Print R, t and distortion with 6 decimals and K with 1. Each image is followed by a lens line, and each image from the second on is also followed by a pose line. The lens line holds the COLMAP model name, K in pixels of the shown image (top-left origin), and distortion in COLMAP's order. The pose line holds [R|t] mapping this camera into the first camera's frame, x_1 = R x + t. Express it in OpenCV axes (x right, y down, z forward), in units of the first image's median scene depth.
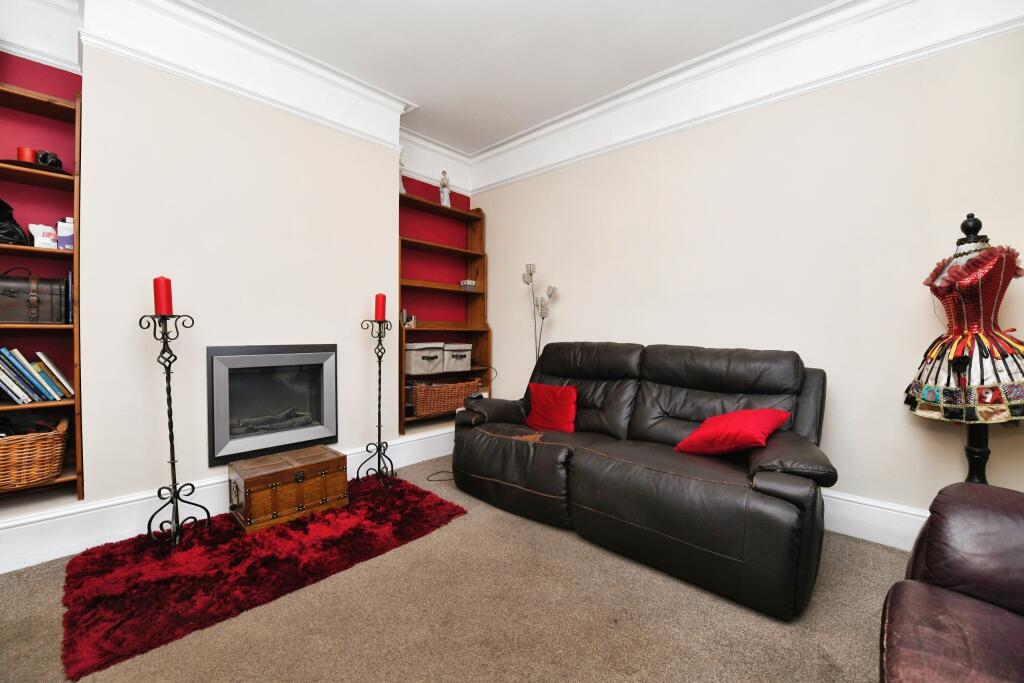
lens RADIAL K [[422.1, 0, 511.5], [0, 422.1, 331.0], [0, 0, 1]] dist [-0.001332, -0.000067]
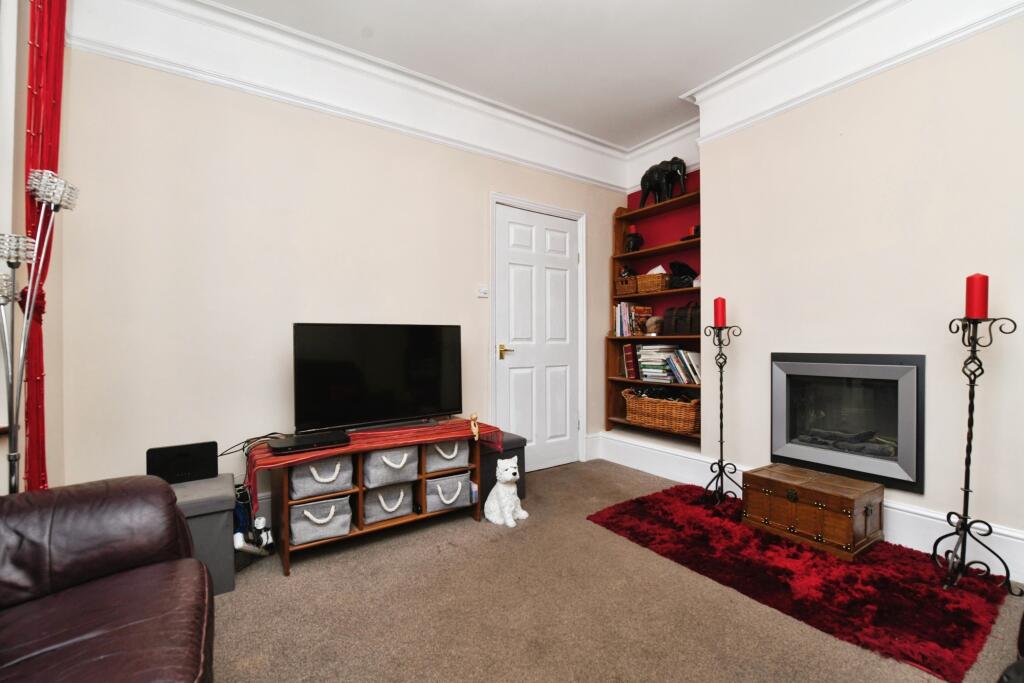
lens RADIAL K [[433.8, 0, 512.0], [0, 433.8, 341.5], [0, 0, 1]] dist [-0.002017, -0.000295]
pose [[-0.219268, -0.002694, -0.975661, 0.520339], [0.009390, 0.999944, -0.004872, 0.006488], [0.975620, -0.010230, -0.219230, 0.571546]]
